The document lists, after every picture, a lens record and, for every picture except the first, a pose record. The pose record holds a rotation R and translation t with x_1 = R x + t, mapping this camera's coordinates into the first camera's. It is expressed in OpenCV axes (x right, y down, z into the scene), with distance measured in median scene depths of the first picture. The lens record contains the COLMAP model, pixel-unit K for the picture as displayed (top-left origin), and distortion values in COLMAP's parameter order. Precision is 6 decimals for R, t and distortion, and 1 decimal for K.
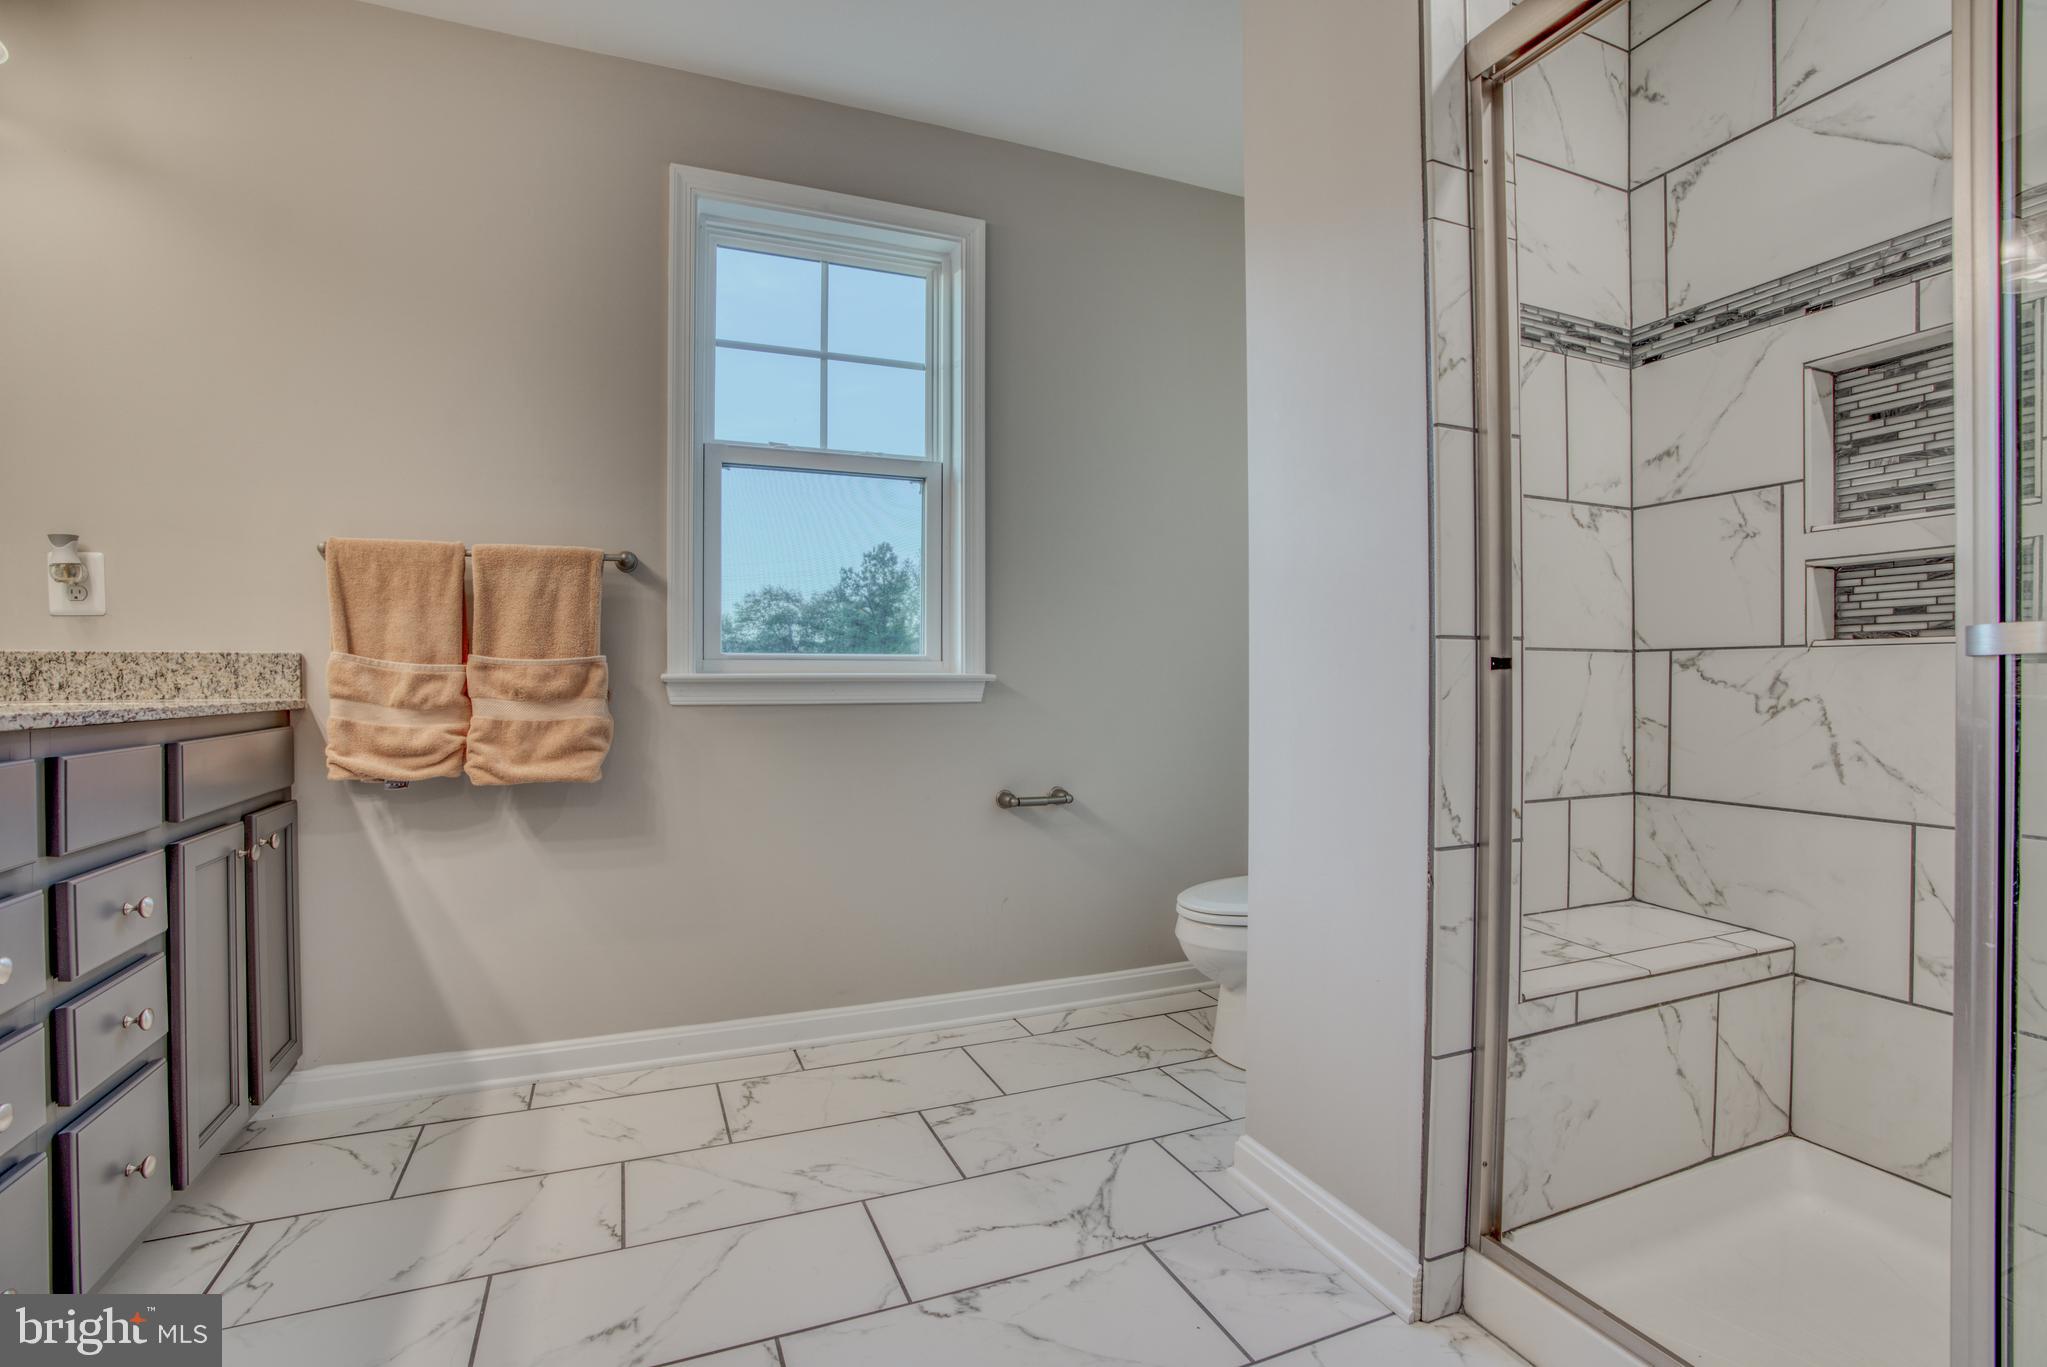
lens RADIAL K [[937.9, 0, 982.0], [0, 937.9, 682.1], [0, 0, 1]] dist [-0.063889, 0.021639]
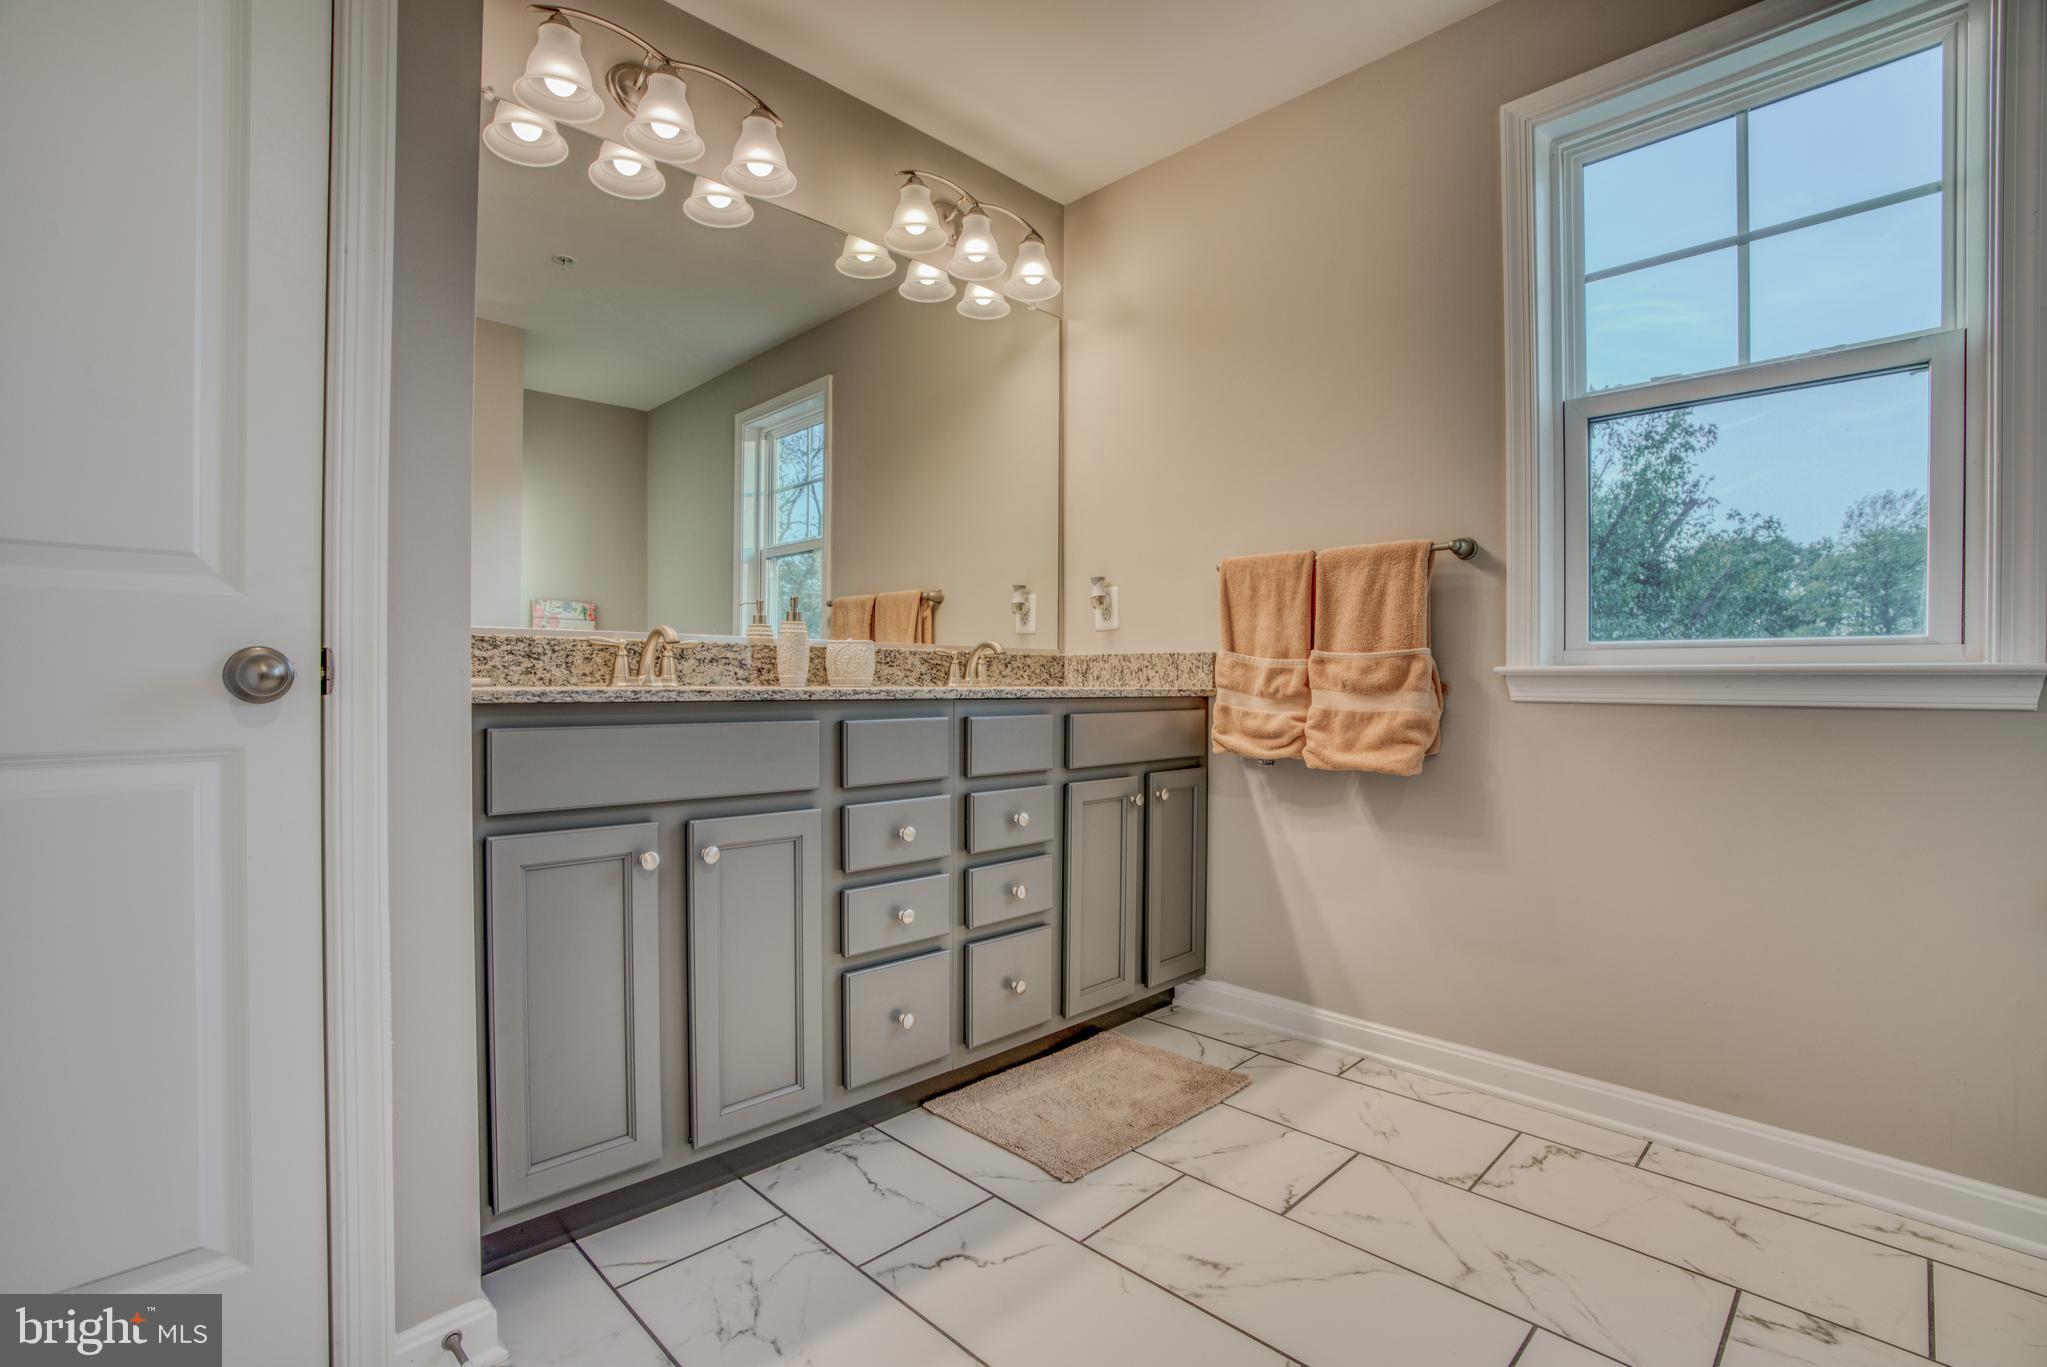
lens RADIAL K [[937.9, 0, 1017.7], [0, 937.9, 680.3], [0, 0, 1]] dist [-0.063889, 0.021639]
pose [[0.391937, 0.004656, -0.919980, 0.177297], [-0.006311, 0.999977, 0.002373, 0.003294], [0.919970, 0.004876, 0.391957, 0.121086]]
